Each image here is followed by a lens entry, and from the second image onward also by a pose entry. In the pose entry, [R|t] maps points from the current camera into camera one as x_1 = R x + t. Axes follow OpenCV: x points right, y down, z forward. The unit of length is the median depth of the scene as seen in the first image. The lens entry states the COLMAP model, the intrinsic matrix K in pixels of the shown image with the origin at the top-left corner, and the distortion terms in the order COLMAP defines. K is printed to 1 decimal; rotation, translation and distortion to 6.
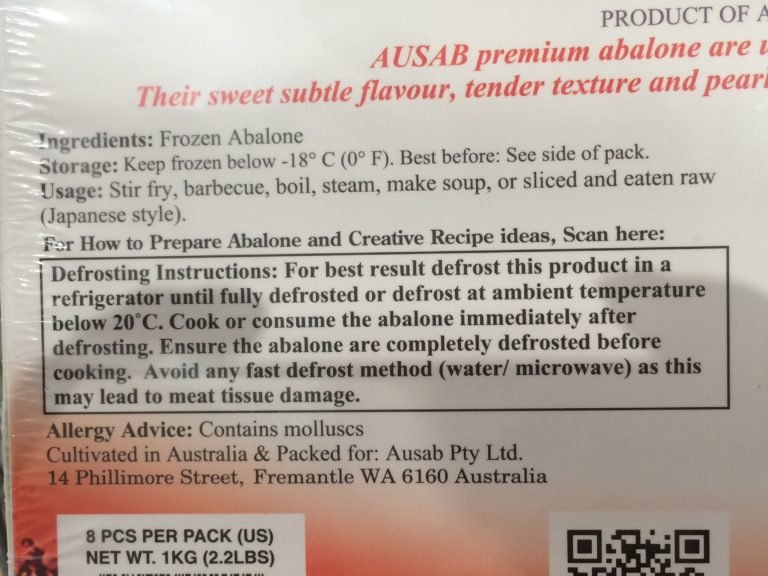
lens RADIAL K [[1067.0, 0, 385.2], [0, 1067.0, 293.1], [0, 0, 1]] dist [0.042448, 0.000000]
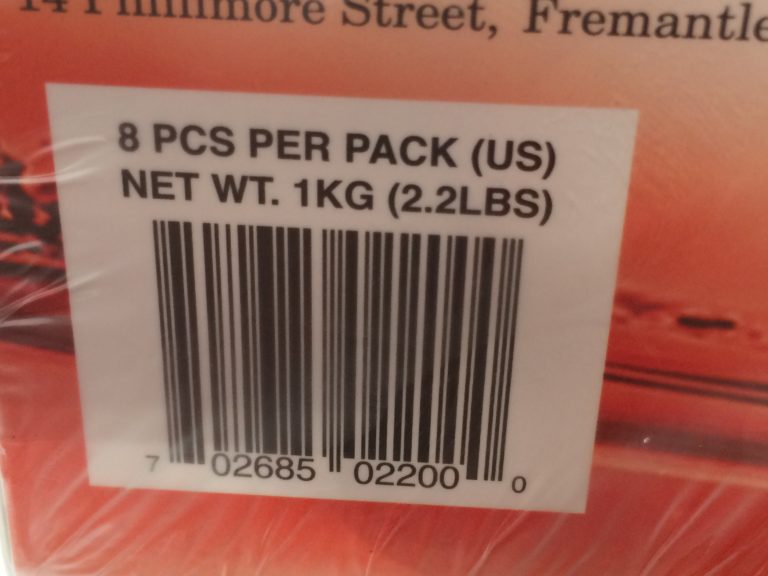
lens RADIAL K [[1067.0, 0, 382.7], [0, 1067.0, 290.3], [0, 0, 1]] dist [0.042448, 0.000000]
pose [[0.999008, 0.040647, 0.018192, -0.179547], [-0.044525, 0.918908, 0.391951, 0.111009], [-0.000785, -0.392372, 0.919806, 0.585389]]
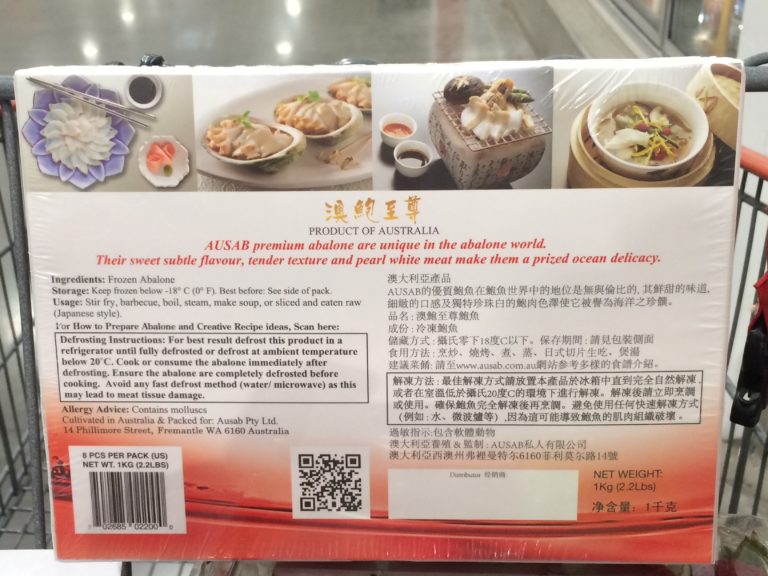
lens RADIAL K [[1067.0, 0, 387.5], [0, 1067.0, 293.5], [0, 0, 1]] dist [0.042448, 0.000000]
pose [[0.999904, 0.001388, 0.013821, 0.318223], [-0.003895, 0.983103, 0.183011, -0.508409], [-0.013334, -0.183047, 0.983014, -1.115654]]
